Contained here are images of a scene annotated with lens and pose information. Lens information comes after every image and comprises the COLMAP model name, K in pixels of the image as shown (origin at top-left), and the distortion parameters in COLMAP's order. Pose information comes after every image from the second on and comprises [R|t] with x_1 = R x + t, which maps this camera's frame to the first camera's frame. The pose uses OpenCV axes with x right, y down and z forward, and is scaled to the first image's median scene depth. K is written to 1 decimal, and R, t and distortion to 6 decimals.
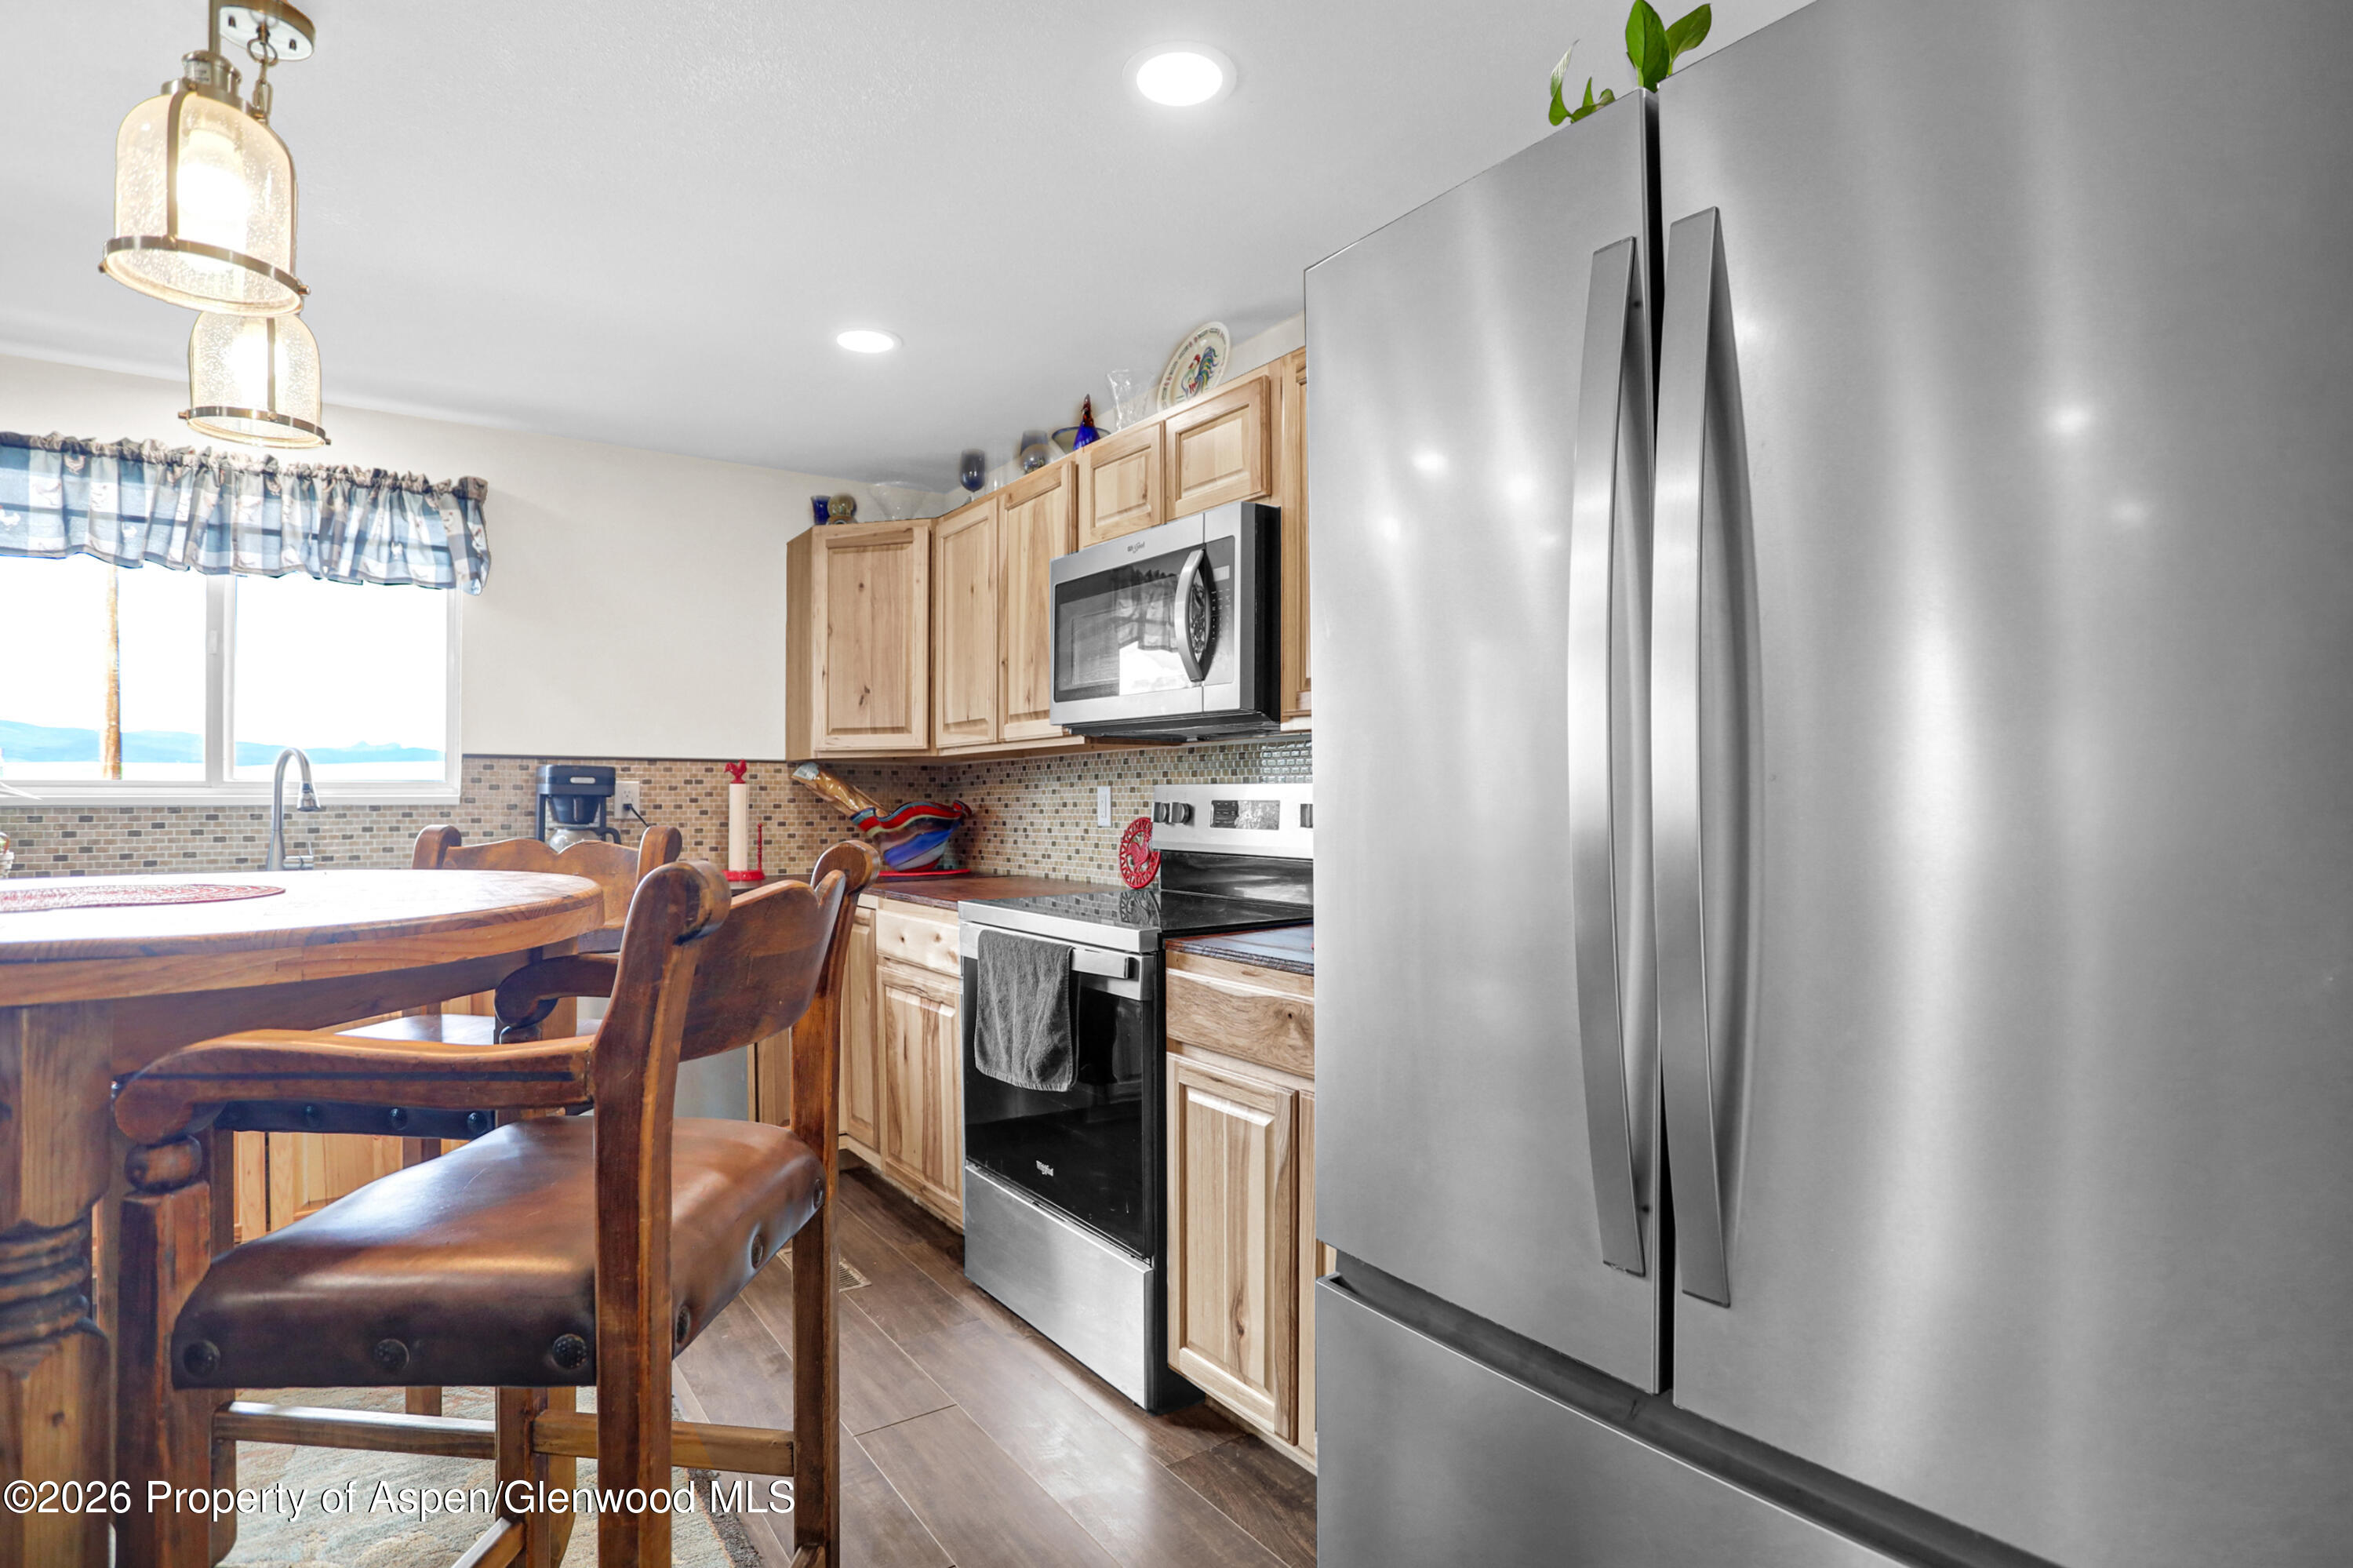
lens RADIAL K [[1162.1, 0, 1181.0], [0, 1162.1, 786.6], [0, 0, 1]] dist [-0.077005, 0.030535]
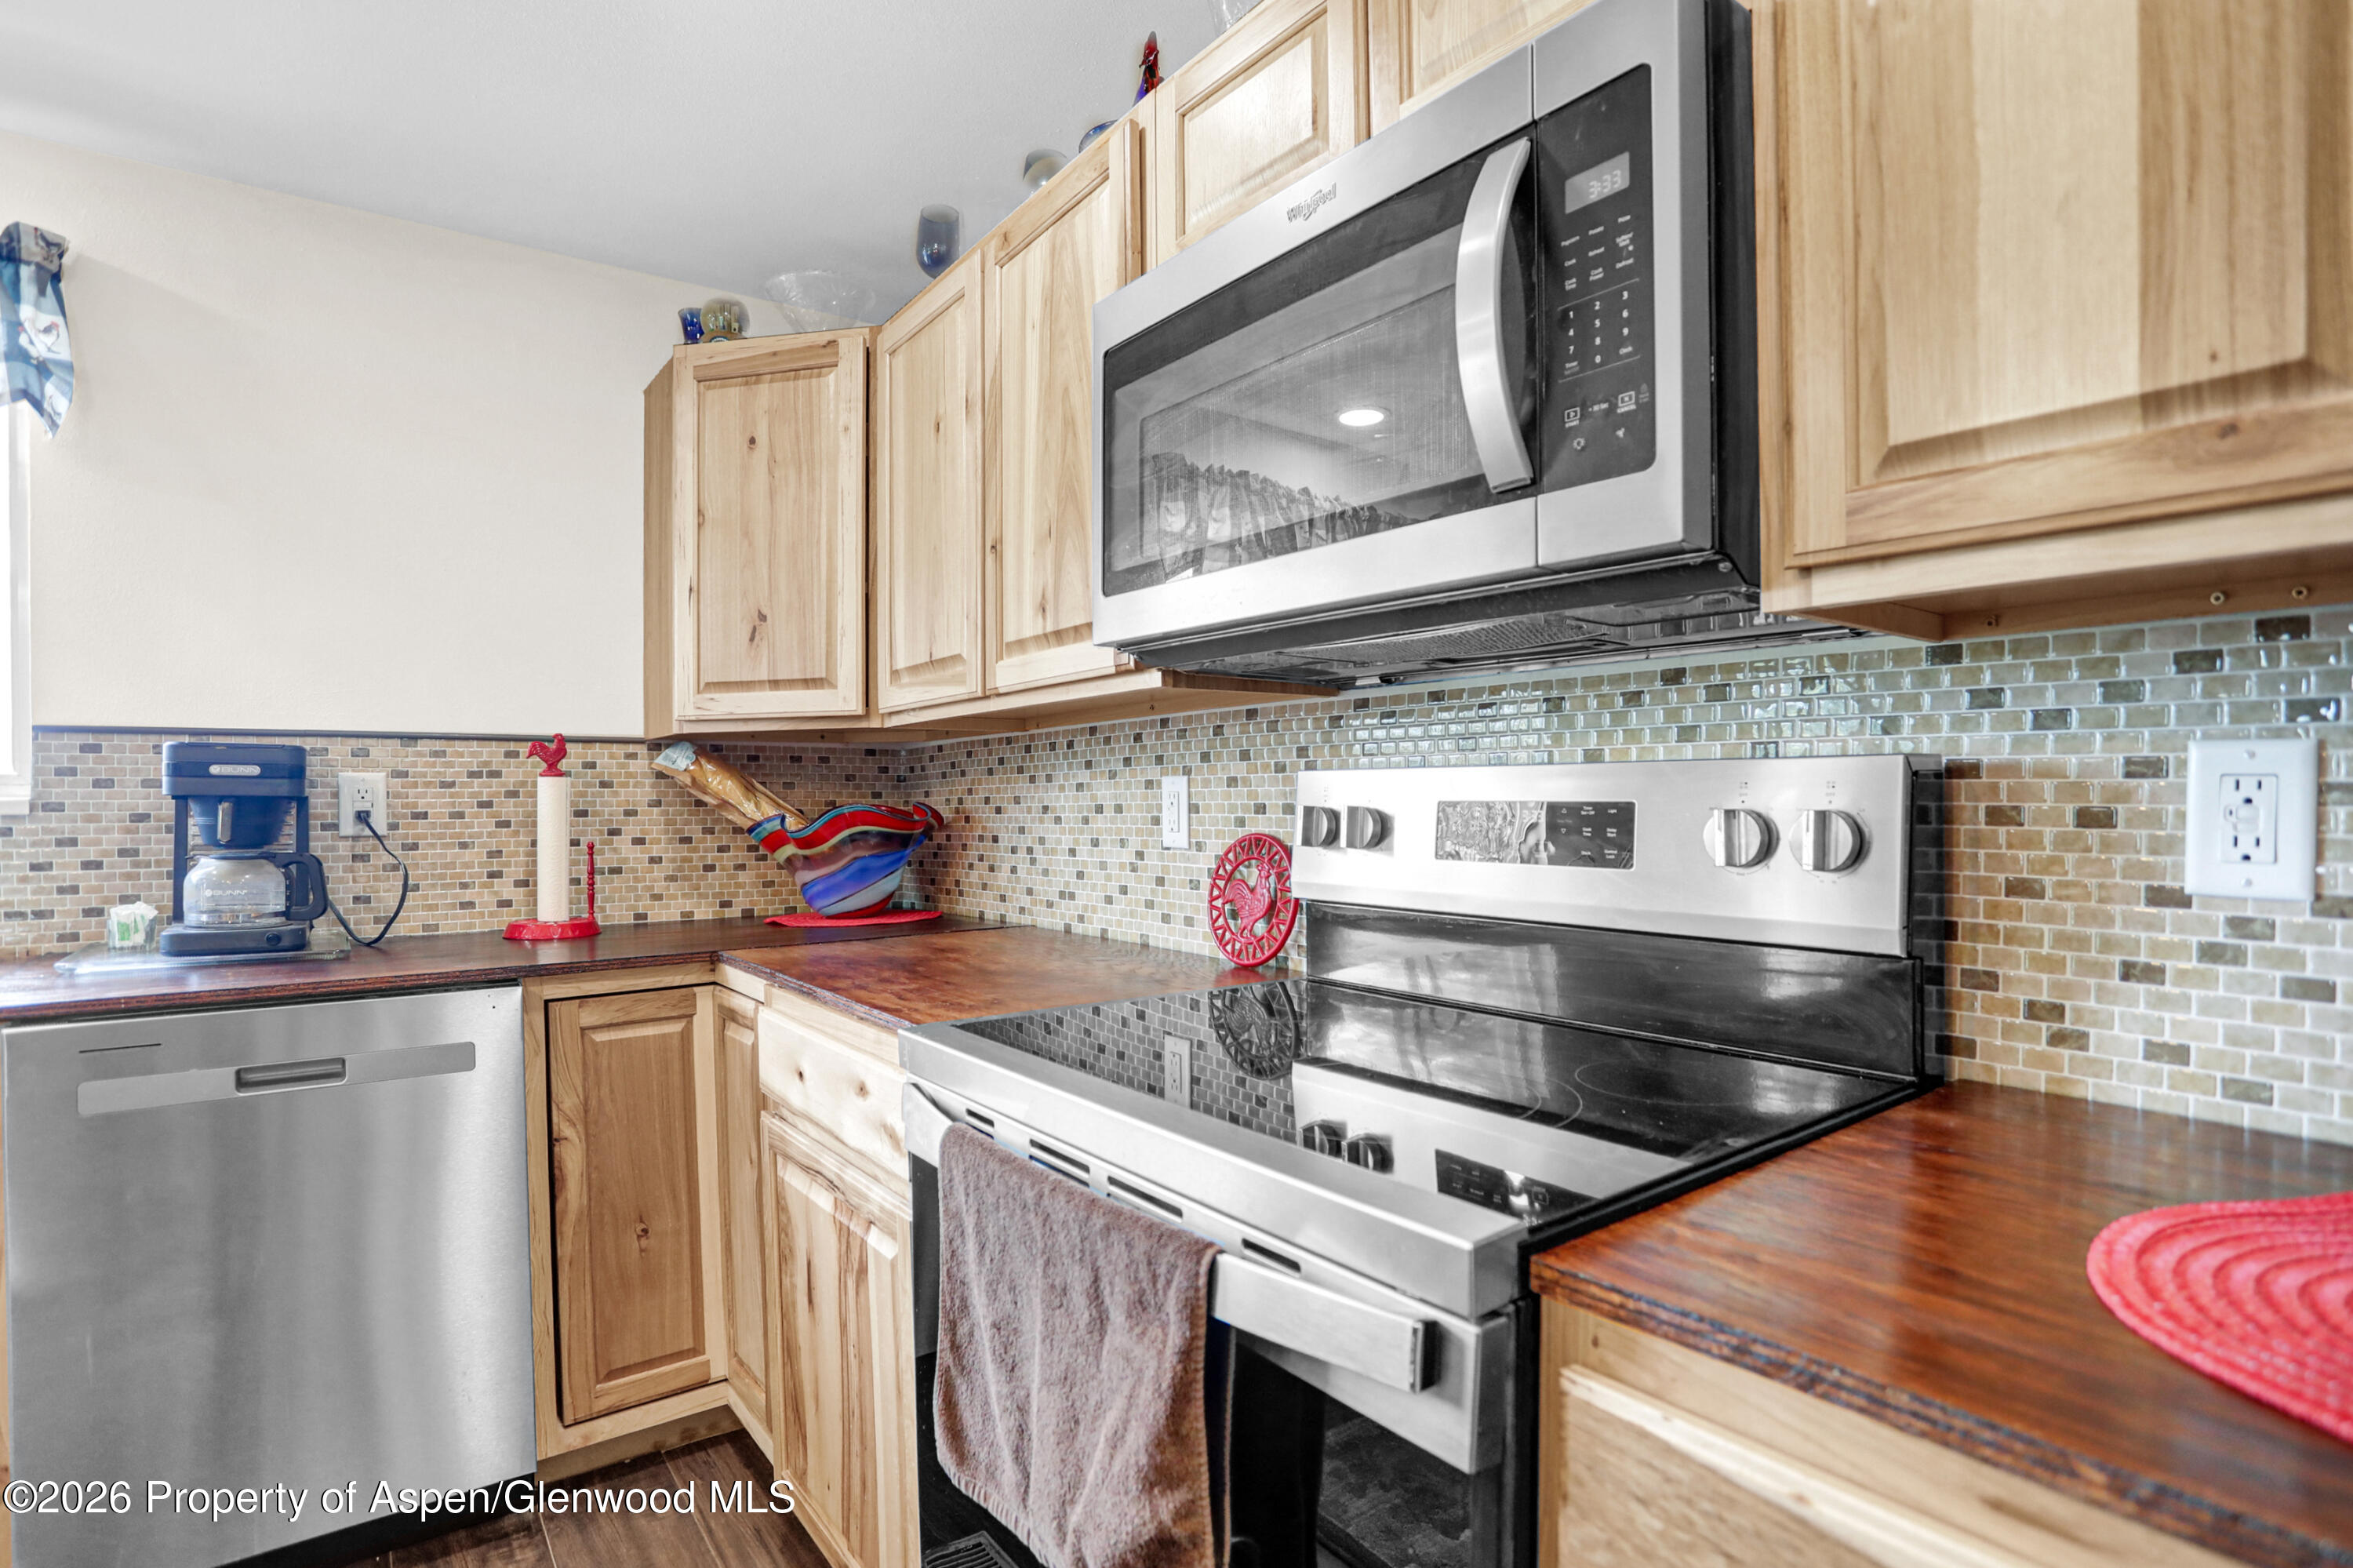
lens RADIAL K [[1176.3, 0, 1171.7], [0, 1176.3, 801.3], [0, 0, 1]] dist [-0.063161, 0.025507]
pose [[0.999989, -0.004201, 0.002027, -0.071401], [0.004172, 0.999891, 0.014134, 0.003918], [-0.002086, -0.014126, 0.999898, 0.448725]]
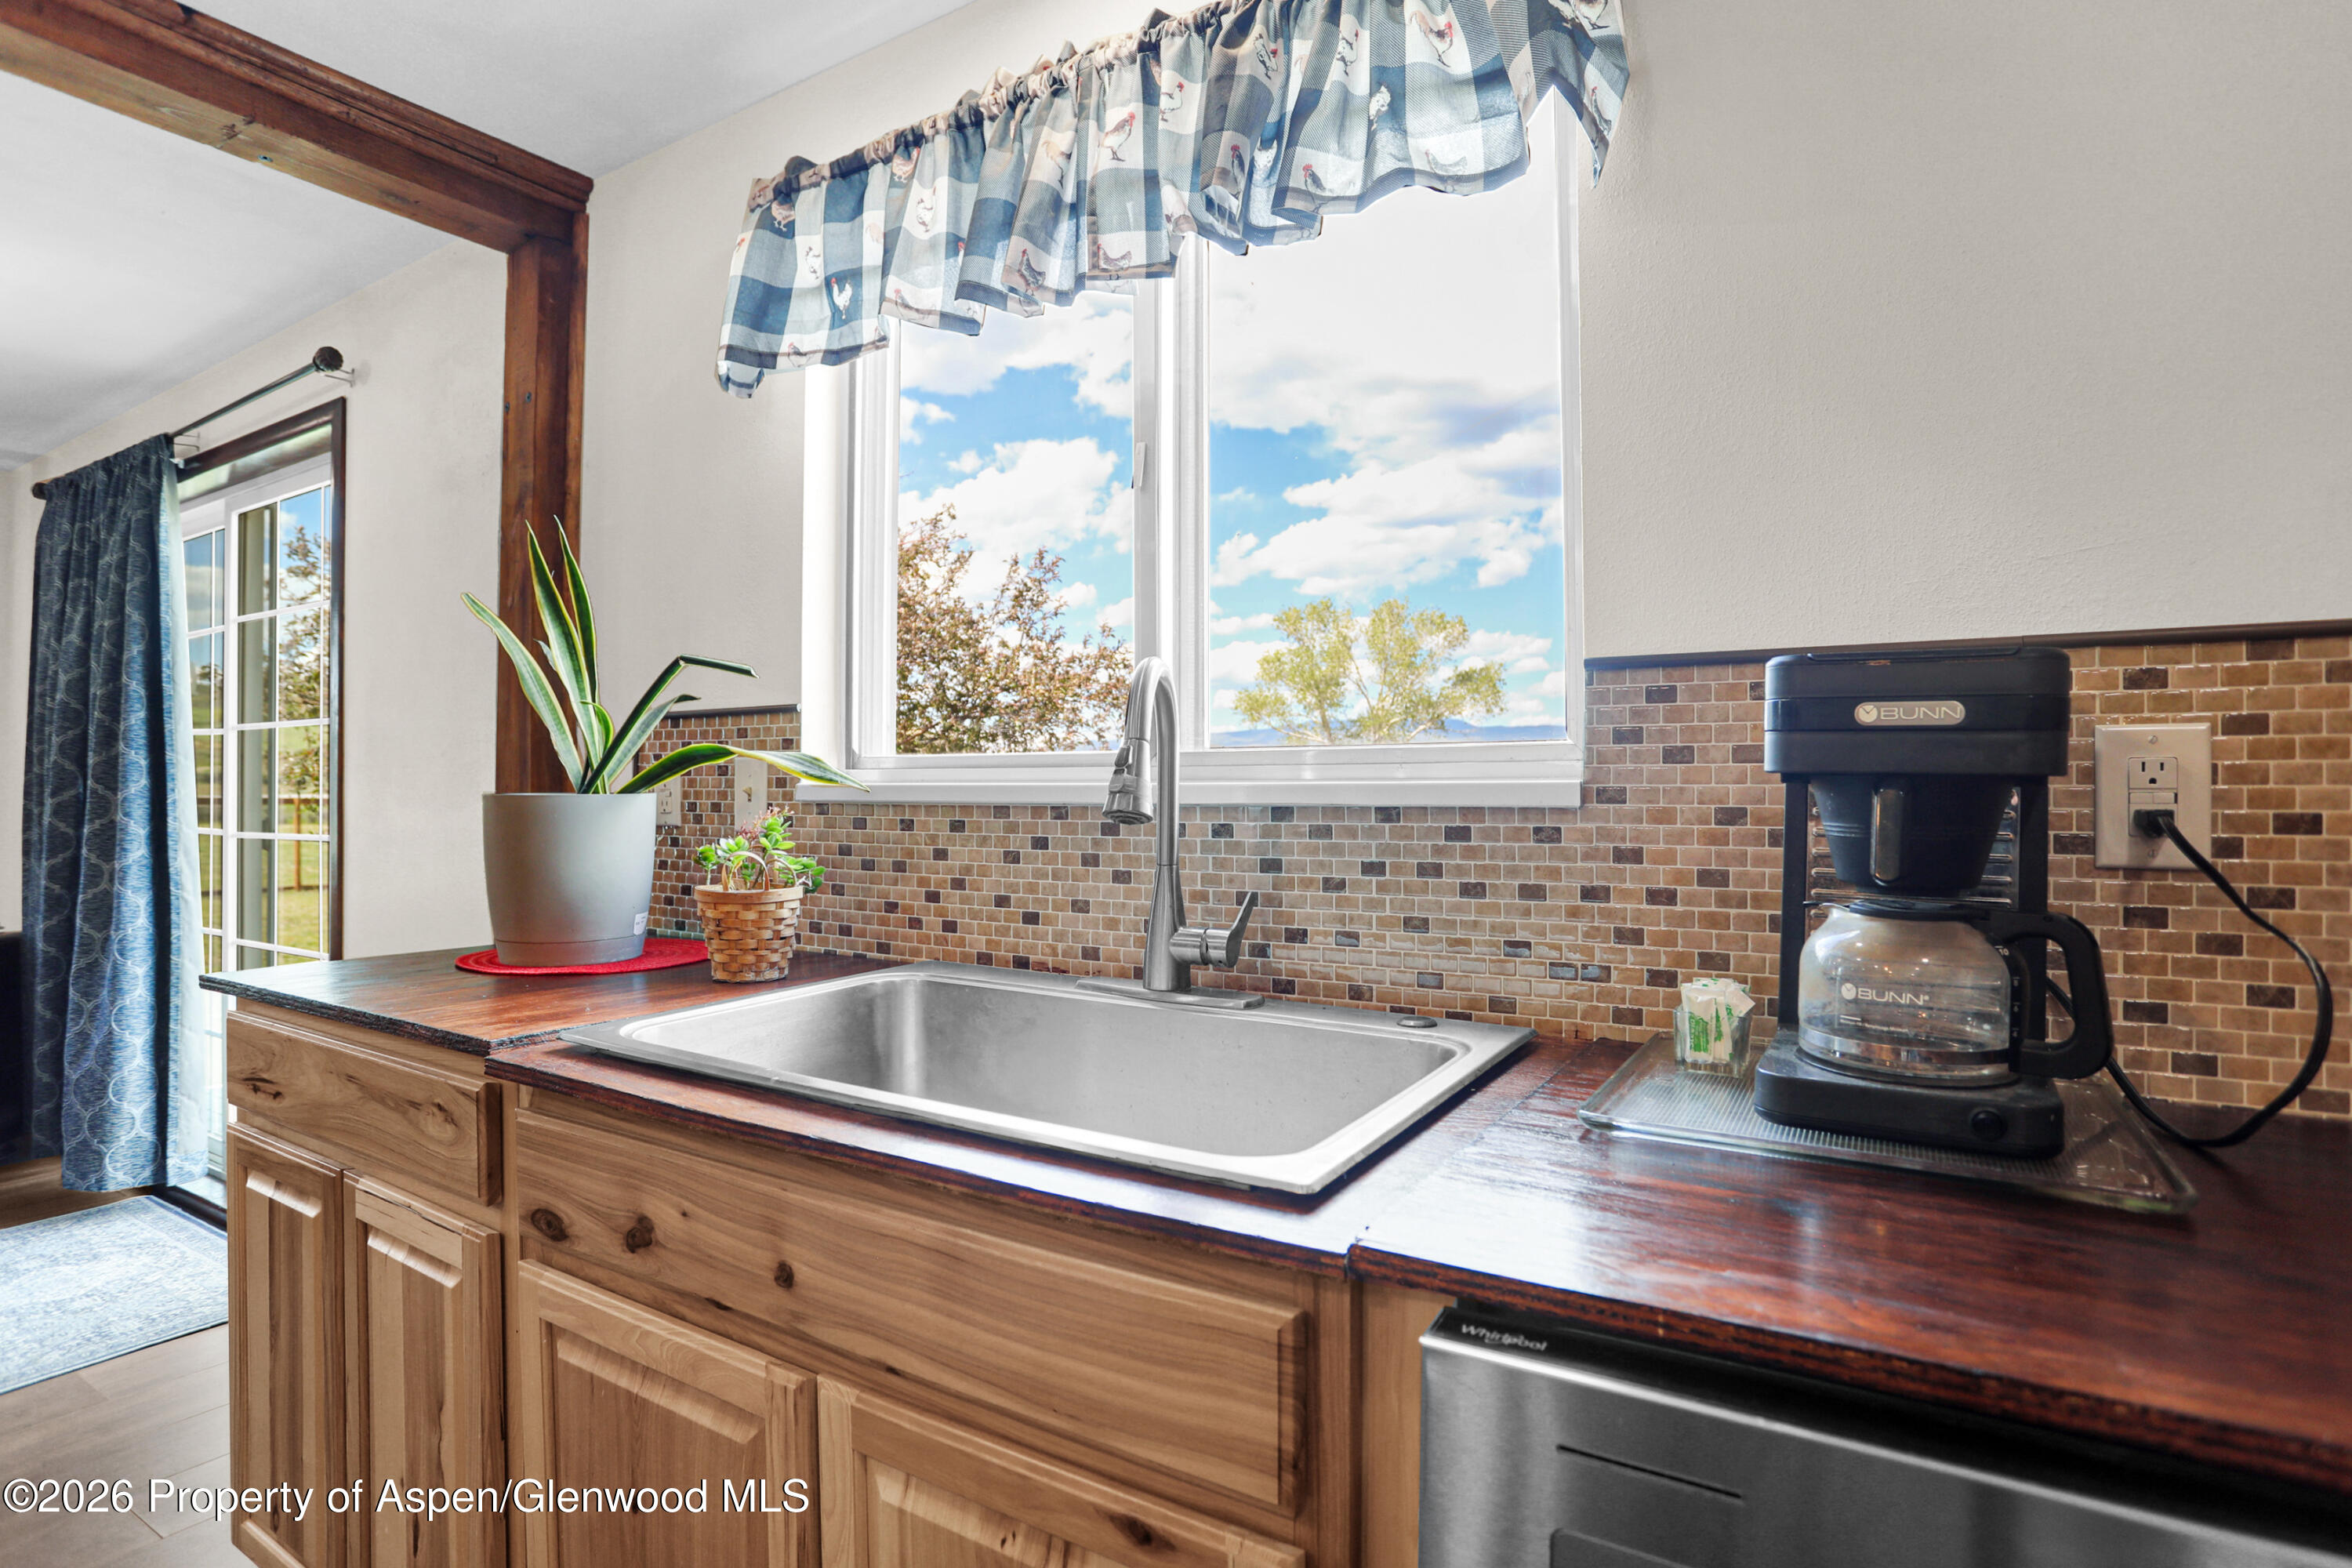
lens RADIAL K [[1206.3, 0, 1171.1], [0, 1206.3, 785.3], [0, 0, 1]] dist [-0.068565, 0.026725]
pose [[0.371023, -0.001591, -0.928622, -0.358758], [0.008305, 0.999964, 0.001605, 0.007931], [0.928586, -0.008308, 0.371023, 0.775138]]
